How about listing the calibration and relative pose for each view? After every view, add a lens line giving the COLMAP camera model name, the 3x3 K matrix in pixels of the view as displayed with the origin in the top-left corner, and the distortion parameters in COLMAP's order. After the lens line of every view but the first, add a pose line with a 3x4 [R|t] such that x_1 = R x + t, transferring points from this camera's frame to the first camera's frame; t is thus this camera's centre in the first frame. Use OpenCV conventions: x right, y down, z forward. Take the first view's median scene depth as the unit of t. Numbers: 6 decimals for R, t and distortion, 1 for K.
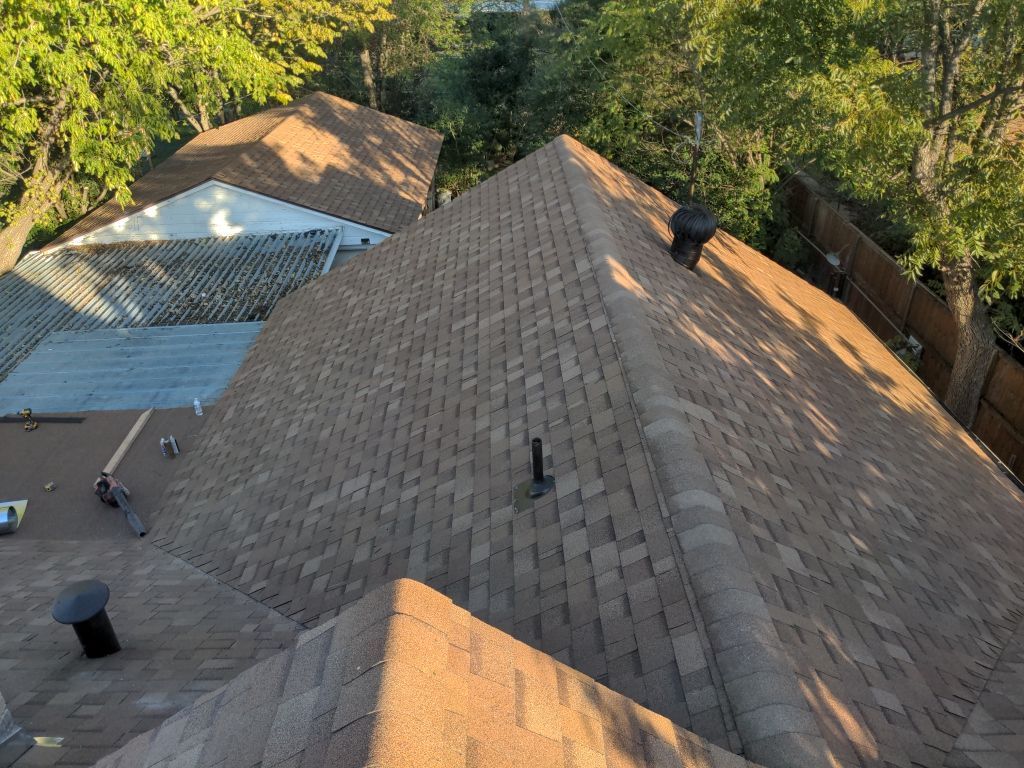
lens RADIAL K [[891.2, 0, 512.0], [0, 891.2, 384.0], [0, 0, 1]] dist [-0.004191, 0.001548]
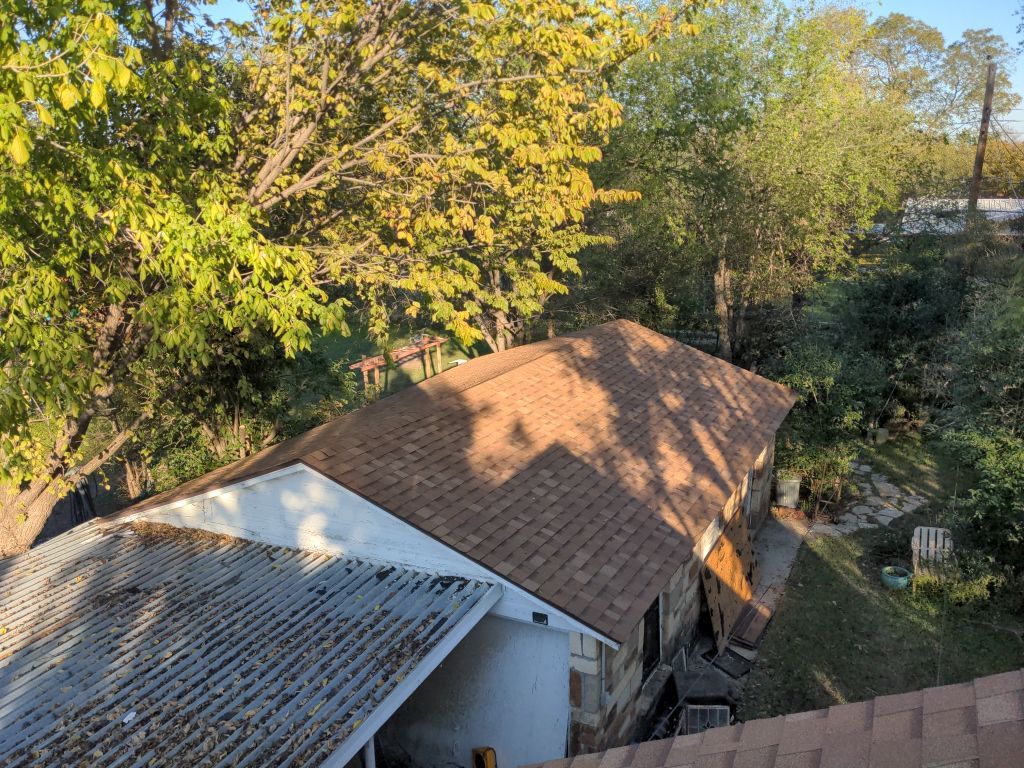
lens RADIAL K [[743.4, 0, 512.0], [0, 743.4, 384.0], [0, 0, 1]] dist [-0.007049, 0.001381]
pose [[0.860401, 0.111224, -0.497332, 0.015437], [-0.212336, 0.965390, -0.151446, -0.200345], [0.463275, 0.235906, 0.854239, 0.543280]]
